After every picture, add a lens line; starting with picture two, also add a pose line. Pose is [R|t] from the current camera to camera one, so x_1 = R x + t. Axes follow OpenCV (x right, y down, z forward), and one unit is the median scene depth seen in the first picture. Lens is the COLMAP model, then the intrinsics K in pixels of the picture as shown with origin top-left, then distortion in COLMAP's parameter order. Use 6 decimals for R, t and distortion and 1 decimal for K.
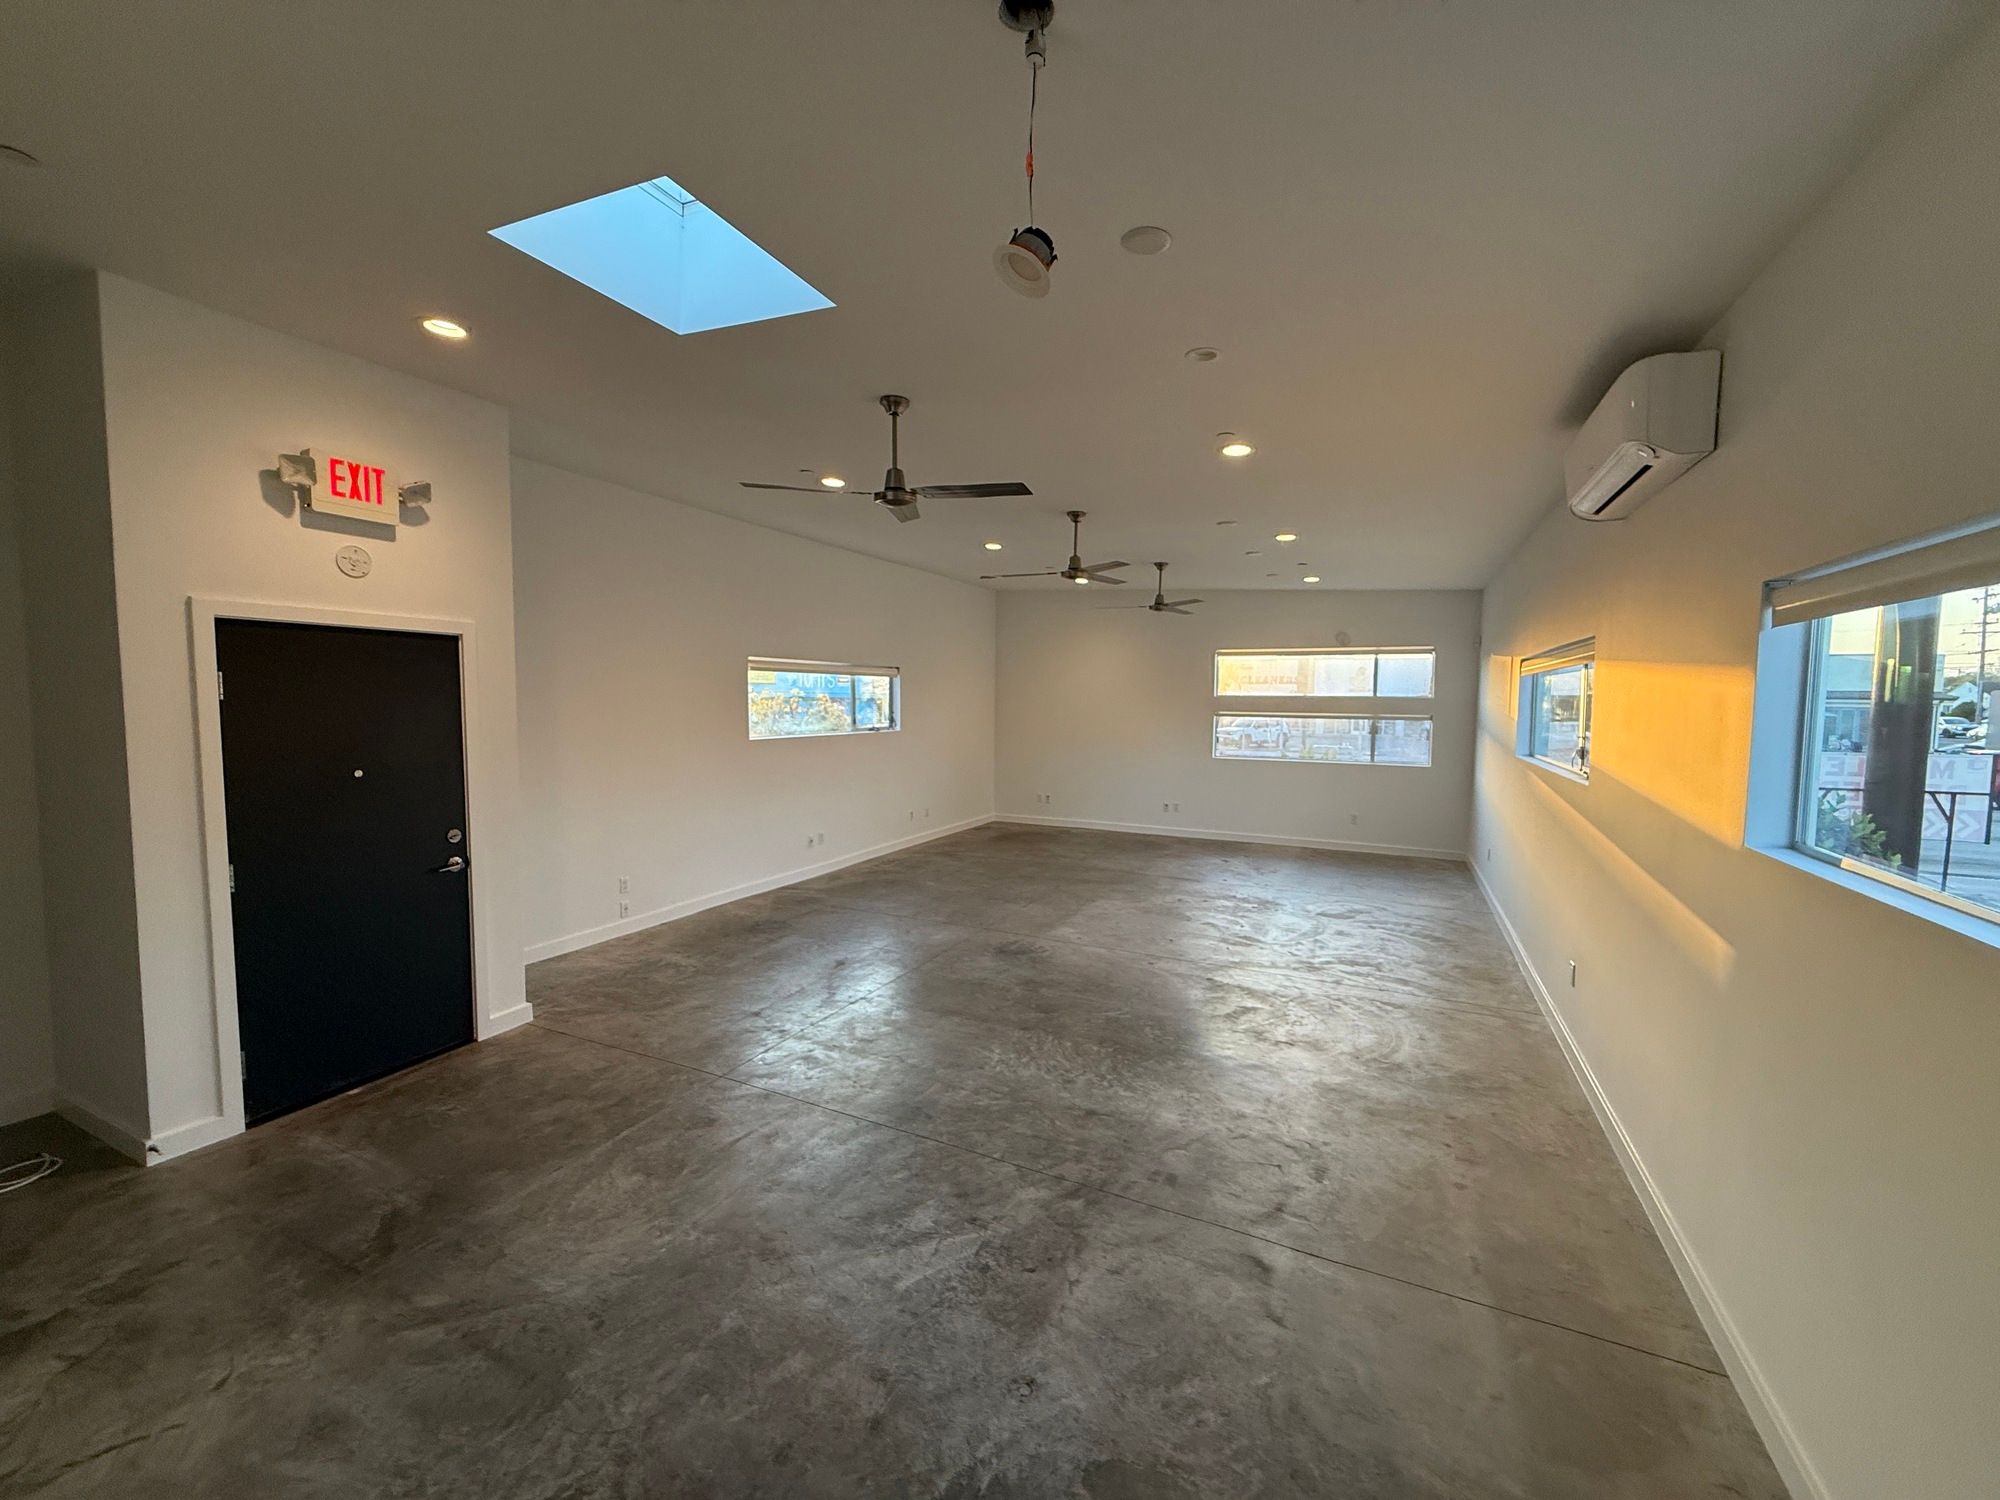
lens RADIAL K [[788.6, 0, 983.5], [0, 788.6, 756.4], [0, 0, 1]] dist [-0.004722, -0.000119]
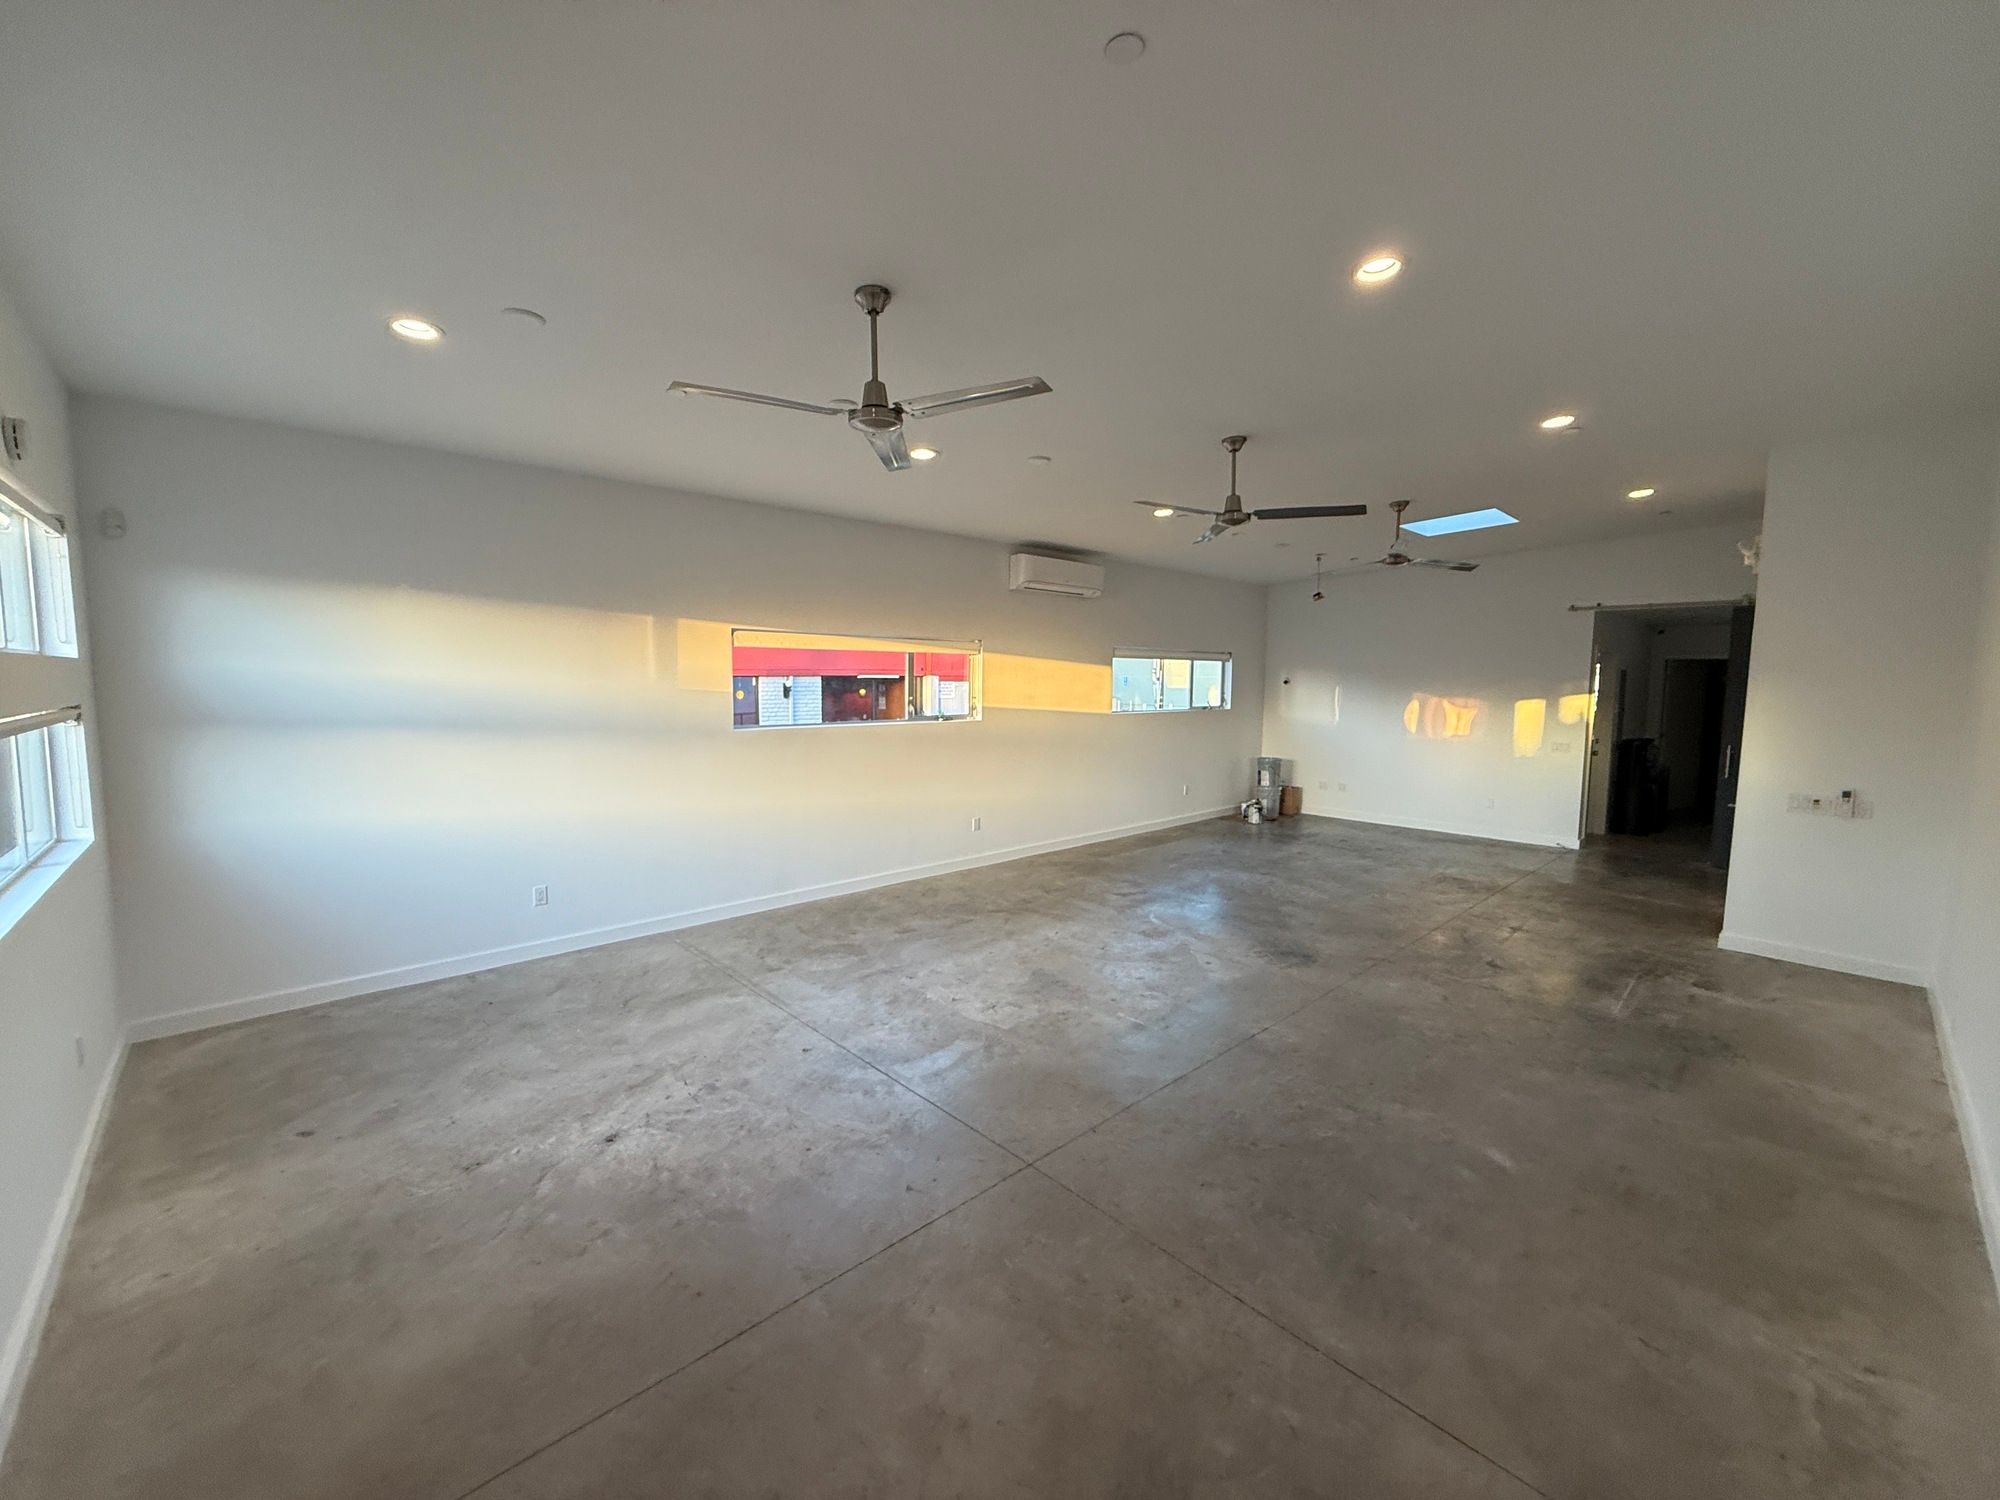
lens RADIAL K [[798.0, 0, 1006.9], [0, 798.0, 742.4], [0, 0, 1]] dist [-0.000676, 0.000026]
pose [[-0.941202, -0.044038, 0.334961, 0.049496], [0.008372, 0.988123, 0.153436, -0.133658], [-0.337740, 0.147219, -0.929655, 1.839726]]
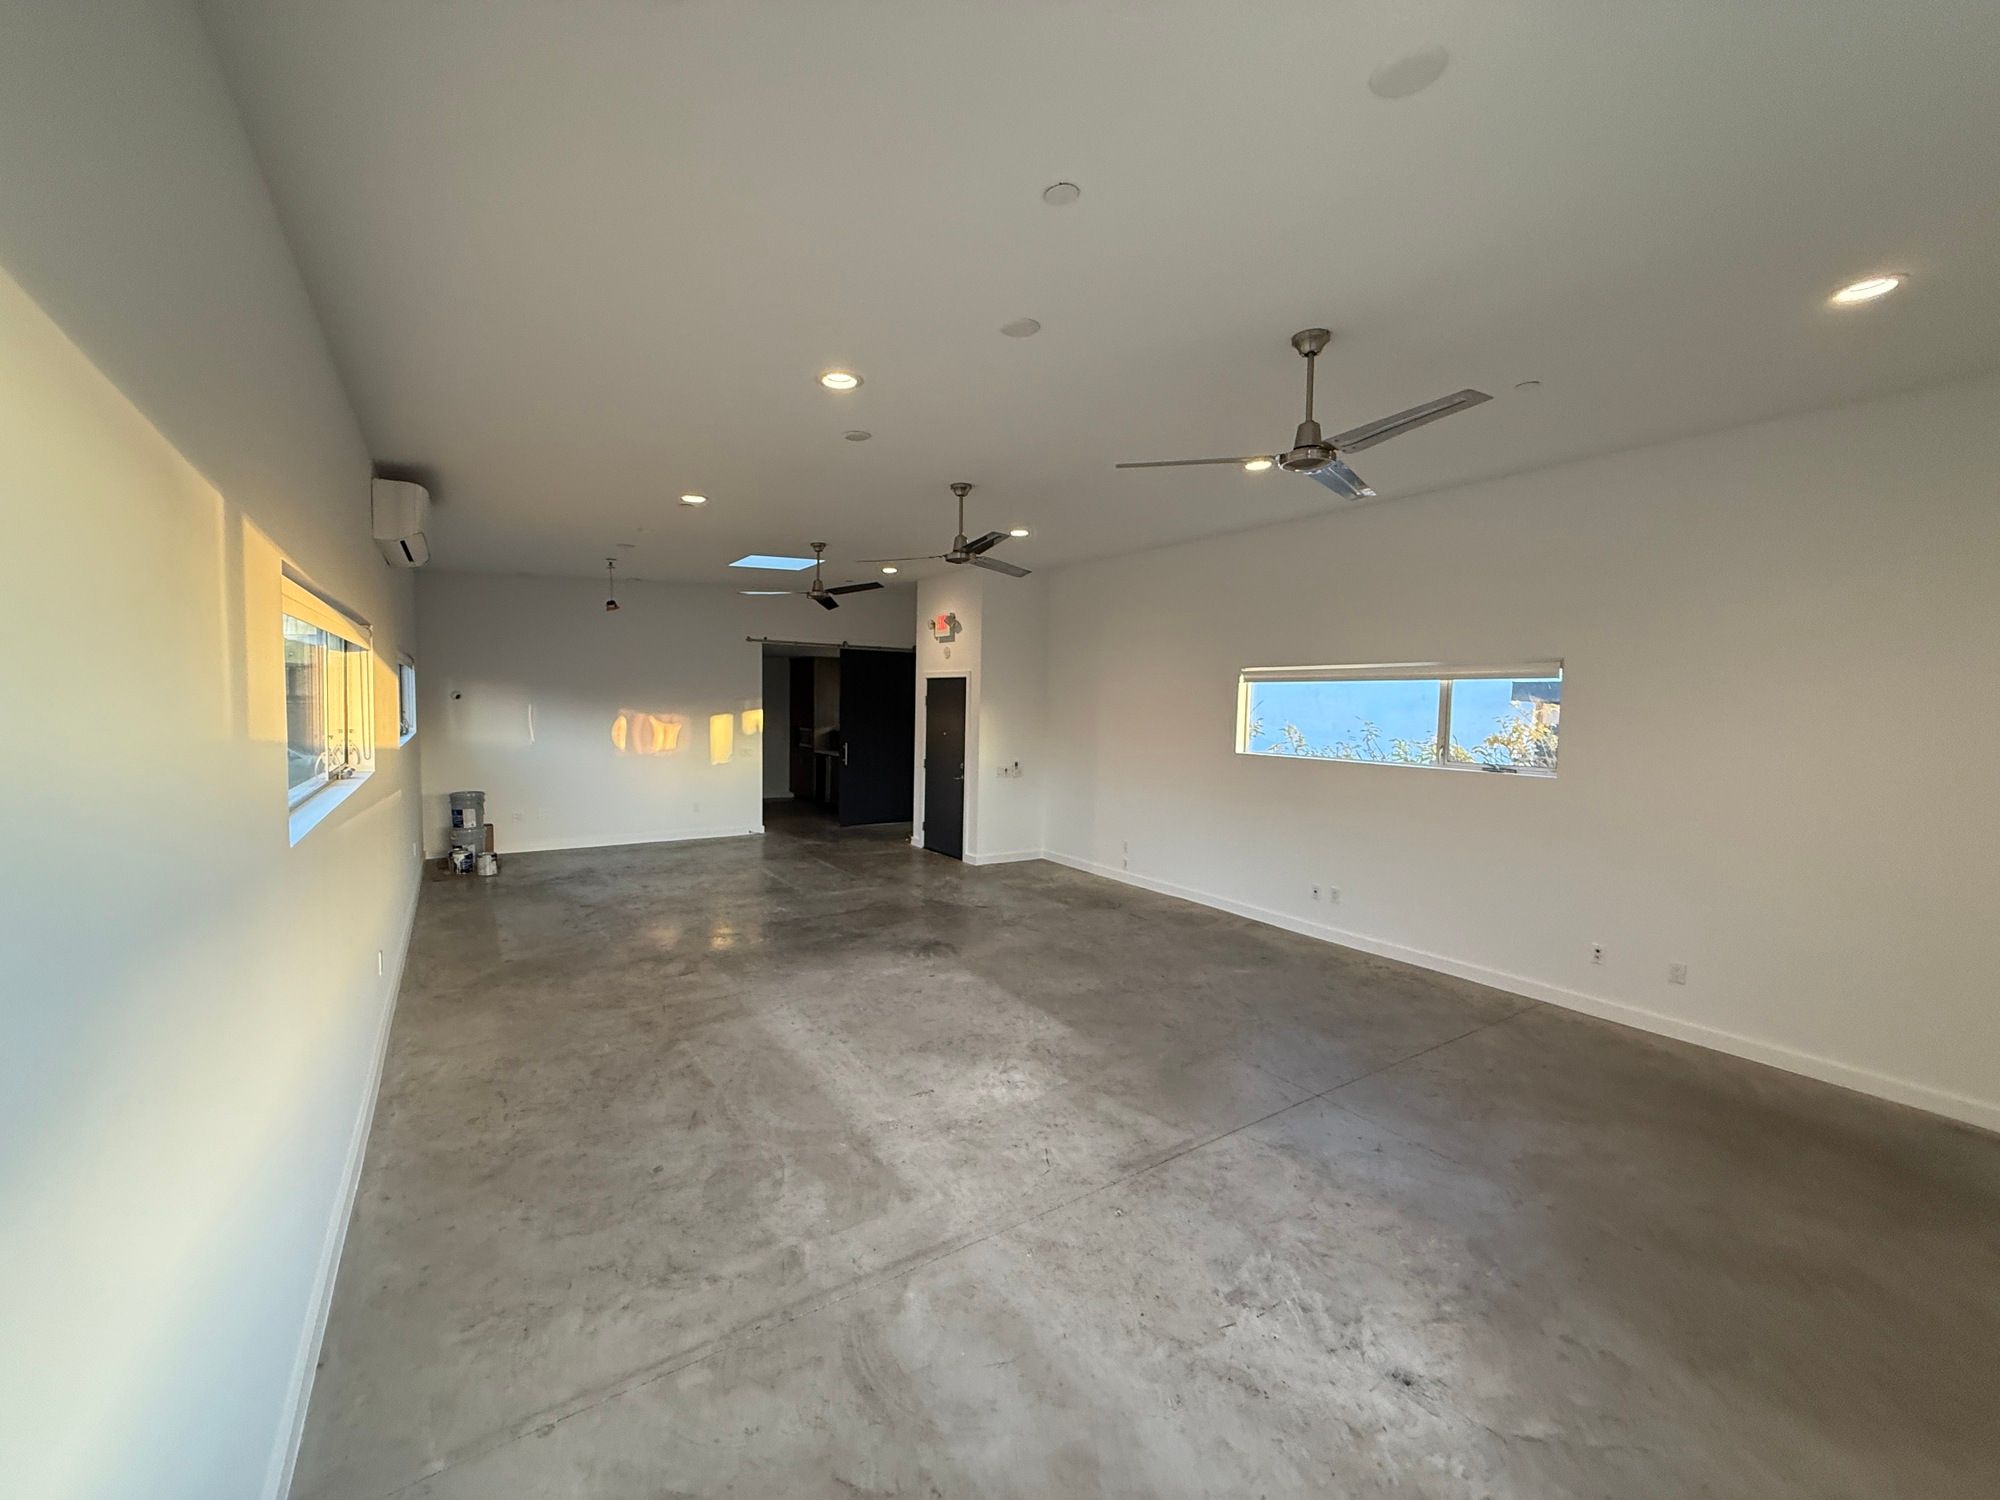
lens RADIAL K [[788.6, 0, 983.5], [0, 788.6, 756.4], [0, 0, 1]] dist [-0.004722, -0.000119]
pose [[-0.497989, 0.039490, -0.866284, 0.845322], [-0.087313, 0.991603, 0.095396, -0.098684], [0.862777, 0.123144, -0.490359, 1.457793]]
